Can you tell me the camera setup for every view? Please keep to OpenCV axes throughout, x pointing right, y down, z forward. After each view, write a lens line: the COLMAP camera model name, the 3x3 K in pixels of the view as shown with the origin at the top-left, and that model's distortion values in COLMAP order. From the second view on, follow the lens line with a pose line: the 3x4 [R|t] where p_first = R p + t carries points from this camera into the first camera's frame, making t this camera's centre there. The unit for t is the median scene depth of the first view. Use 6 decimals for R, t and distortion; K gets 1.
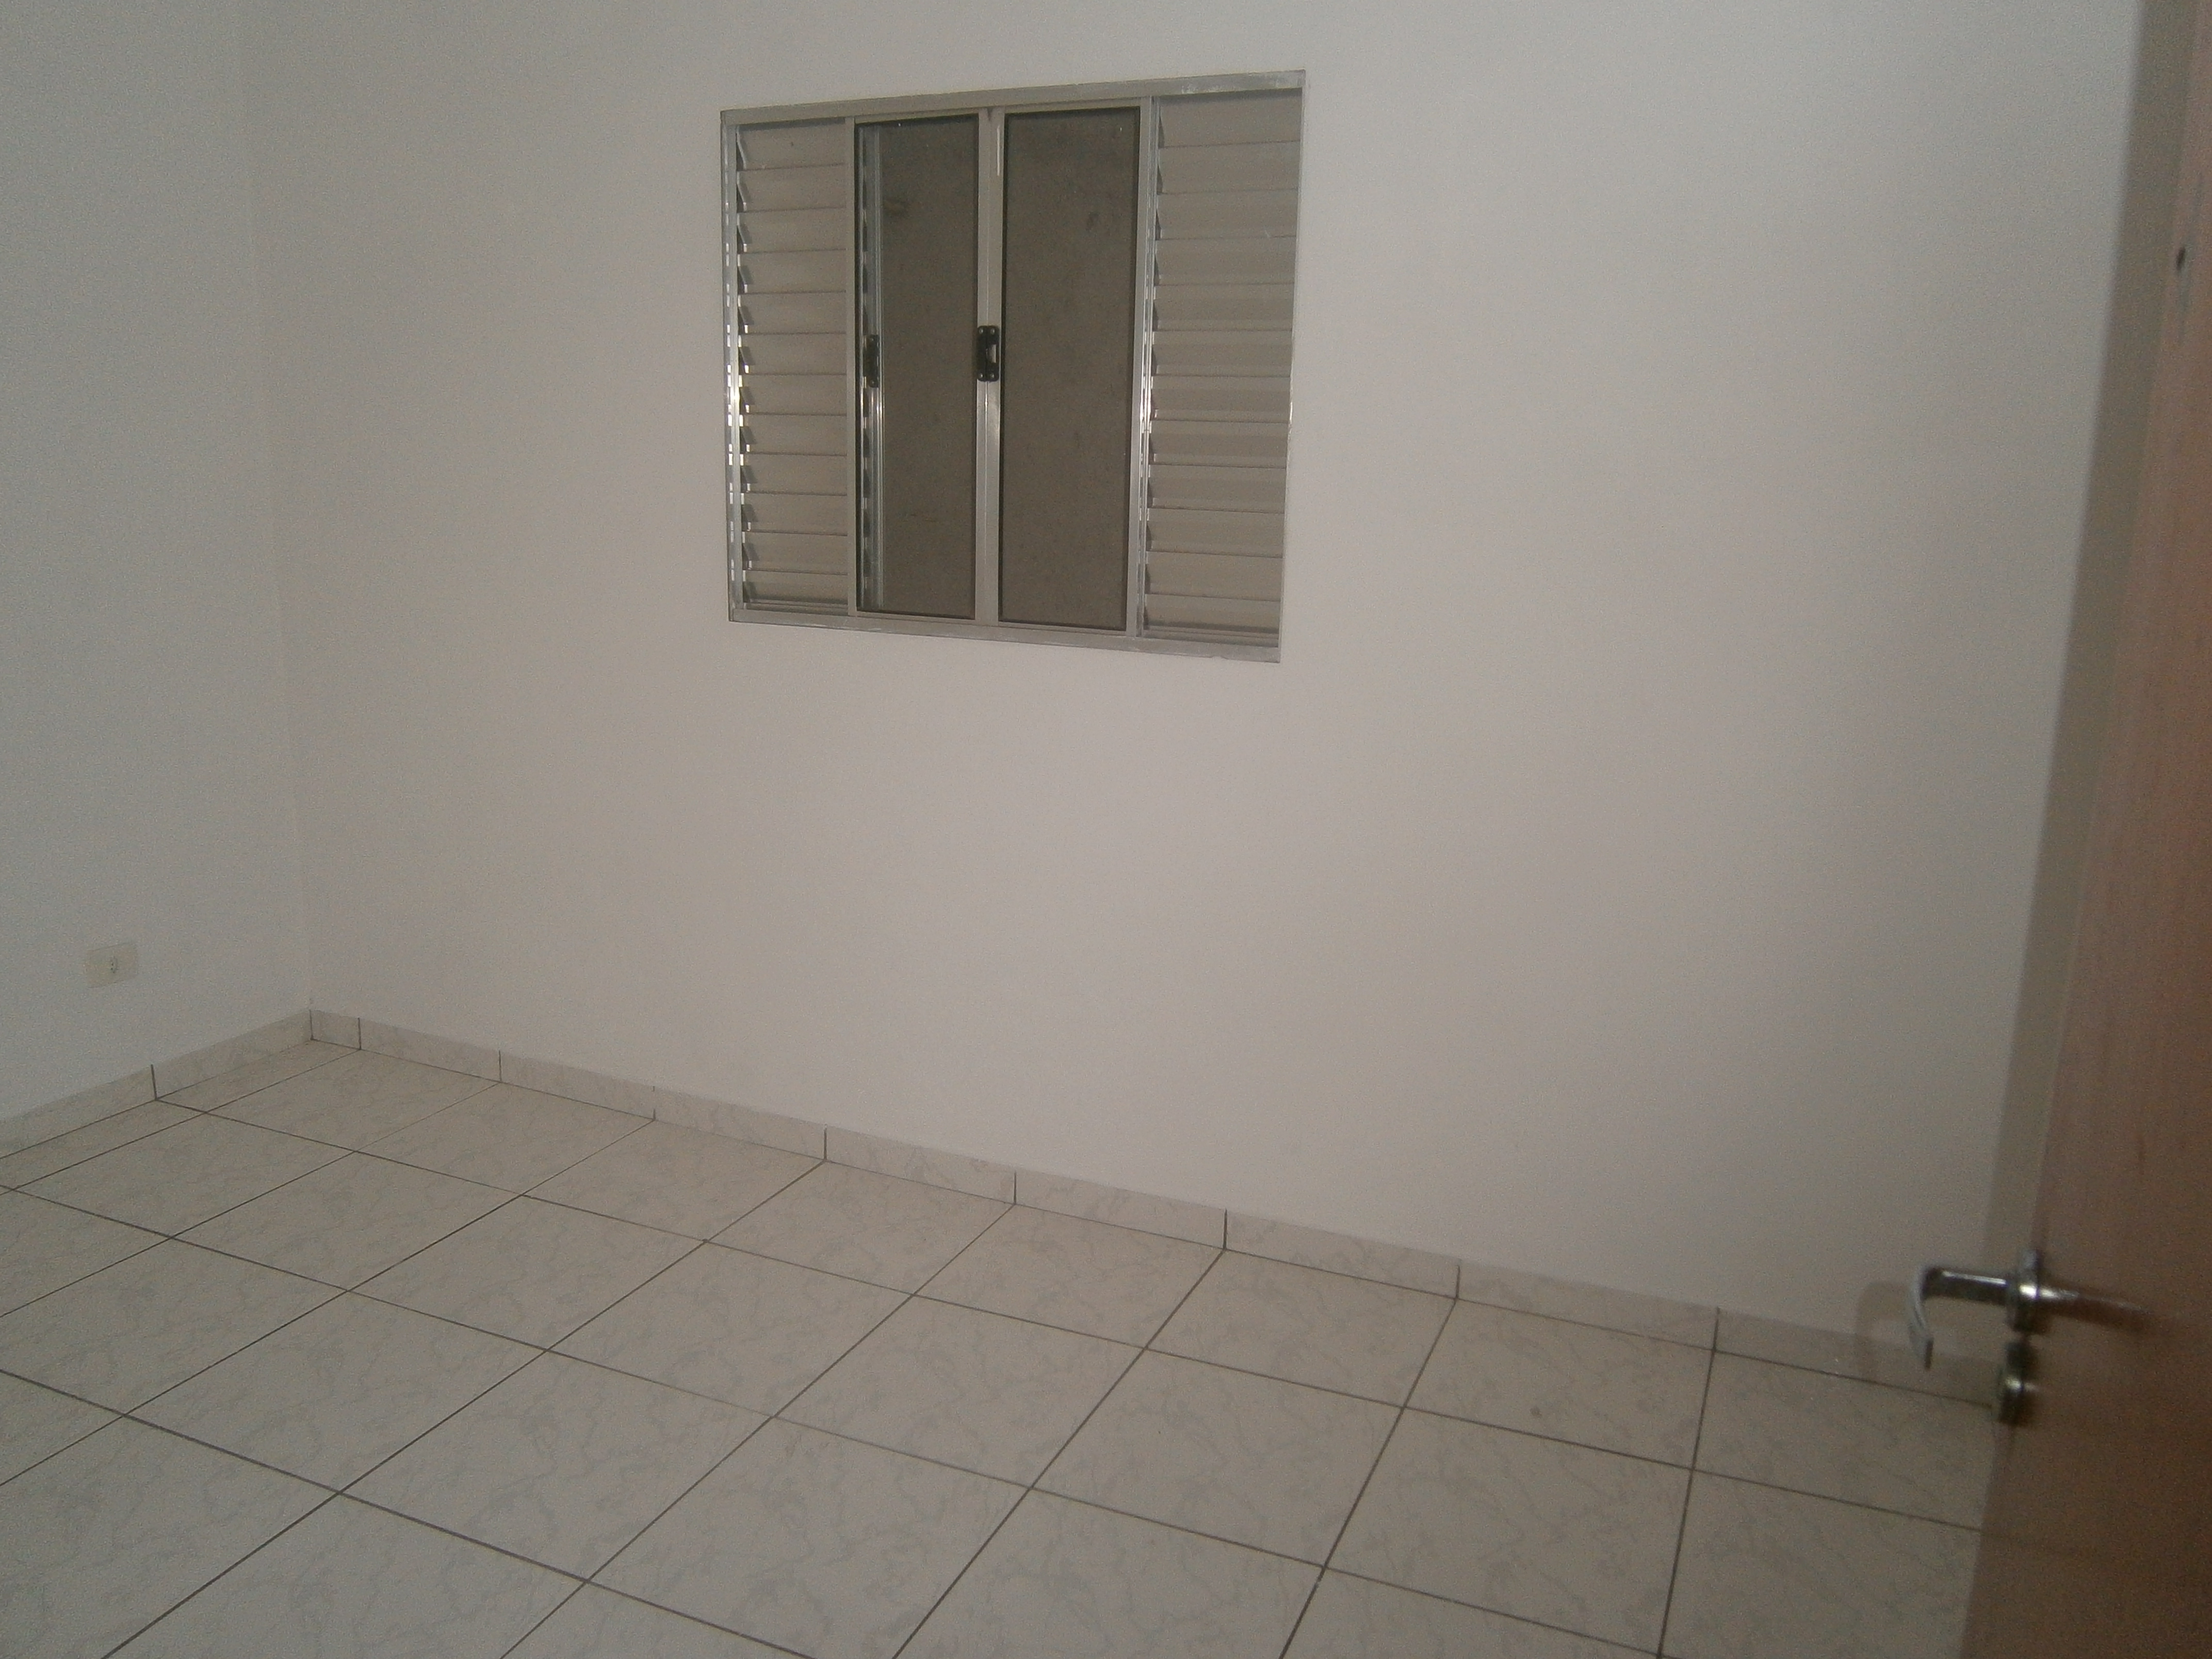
lens RADIAL K [[1715.7, 0, 1122.8], [0, 1715.7, 837.8], [0, 0, 1]] dist [-0.076772, 0.055246]
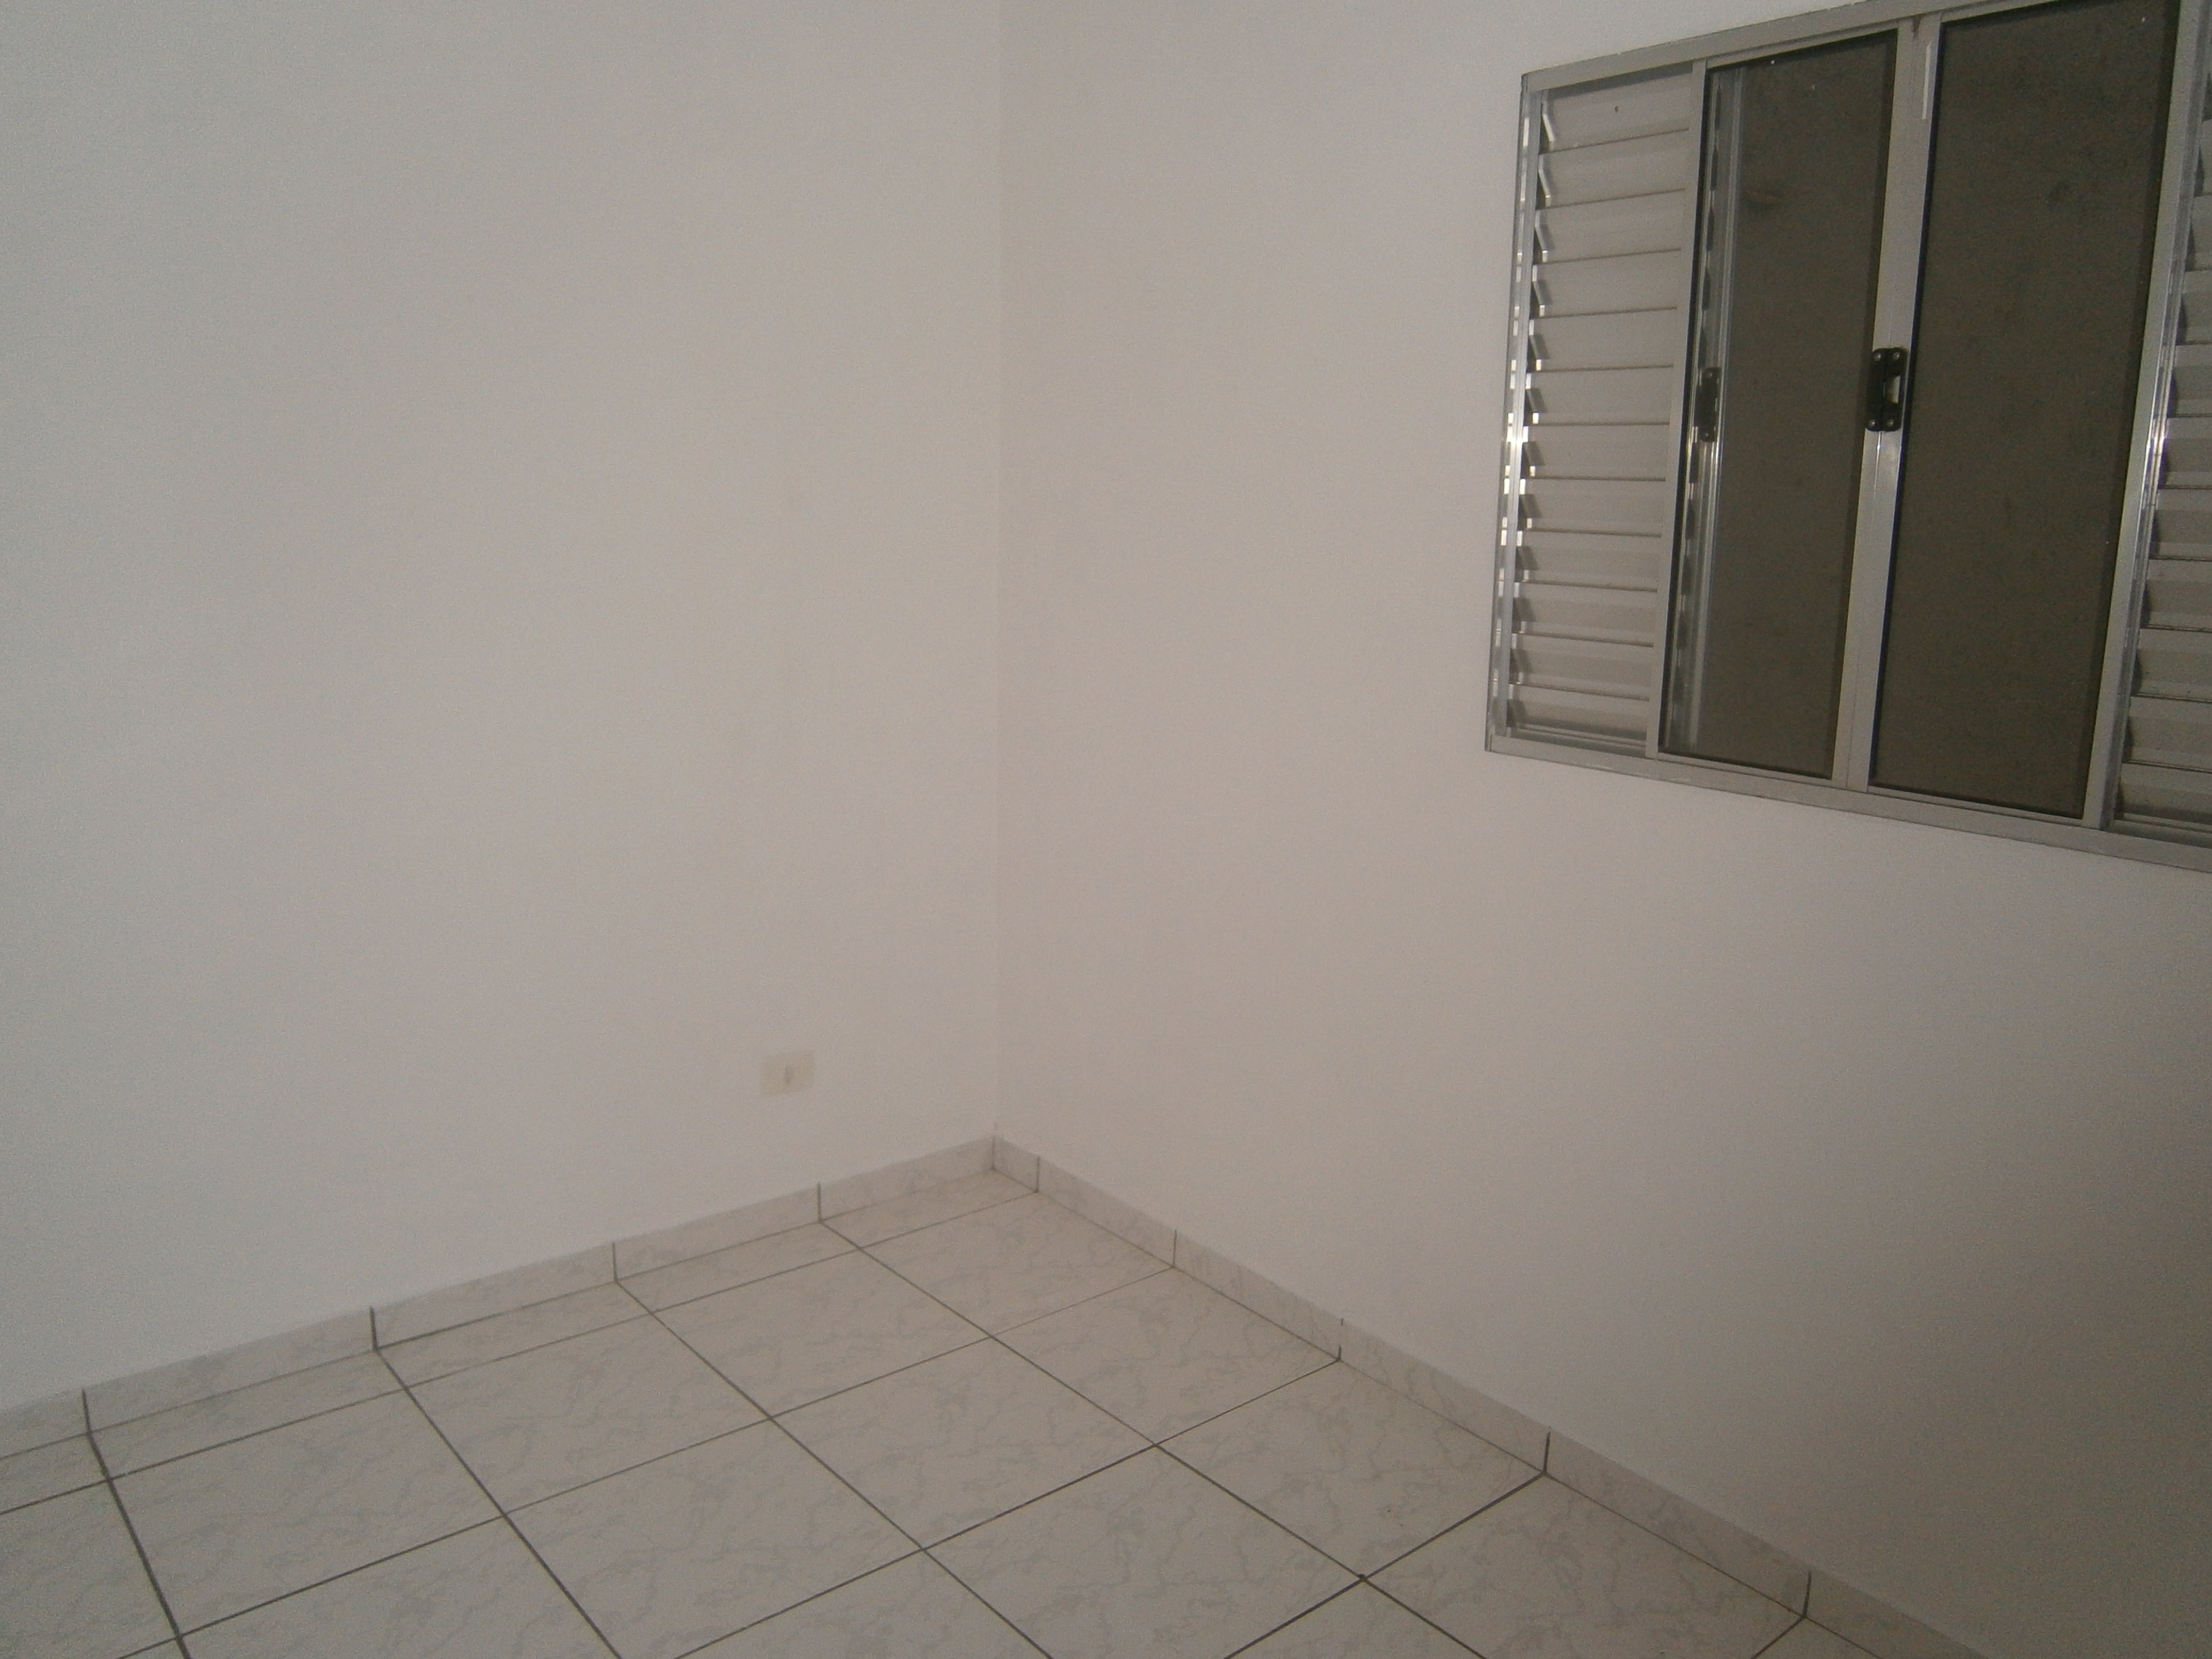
lens RADIAL K [[1715.7, 0, 1093.7], [0, 1715.7, 834.8], [0, 0, 1]] dist [-0.076772, 0.055246]
pose [[0.878739, 0.083736, -0.469900, -0.025080], [-0.095846, 0.995394, -0.001859, -0.074050], [0.467580, 0.046671, 0.882718, 0.260841]]
